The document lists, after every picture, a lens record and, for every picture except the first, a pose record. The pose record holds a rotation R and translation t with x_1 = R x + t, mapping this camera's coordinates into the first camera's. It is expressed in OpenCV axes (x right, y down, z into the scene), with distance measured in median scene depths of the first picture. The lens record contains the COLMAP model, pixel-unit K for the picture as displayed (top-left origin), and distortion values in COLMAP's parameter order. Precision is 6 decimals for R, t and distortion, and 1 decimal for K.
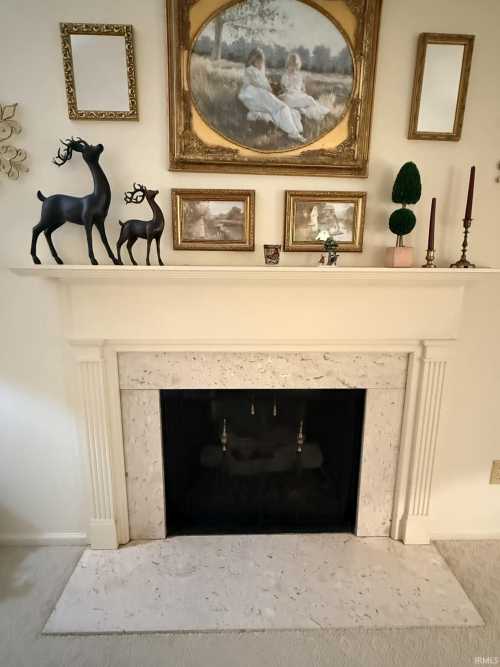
lens RADIAL K [[372.1, 0, 250.8], [0, 372.1, 332.1], [0, 0, 1]] dist [-0.001696, 0.000214]
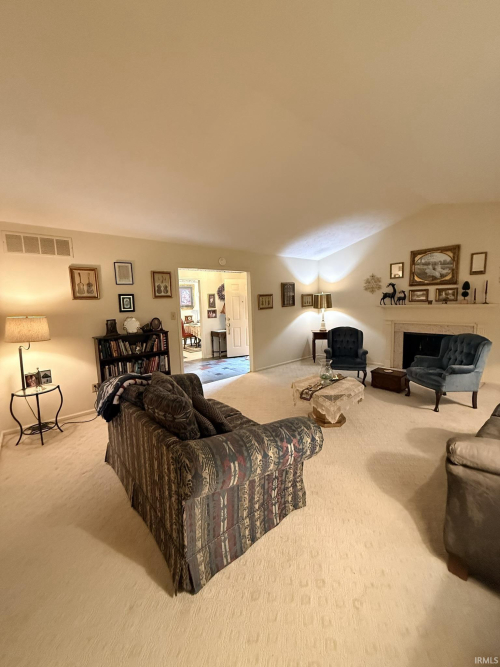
lens RADIAL K [[266.7, 0, 251.2], [0, 266.7, 329.9], [0, 0, 1]] dist [-0.000500, -0.000192]
pose [[0.636892, 0.053306, -0.769108, 1.263755], [-0.126673, 0.991284, -0.036193, 0.569753], [0.760475, 0.120476, 0.638093, -2.946322]]
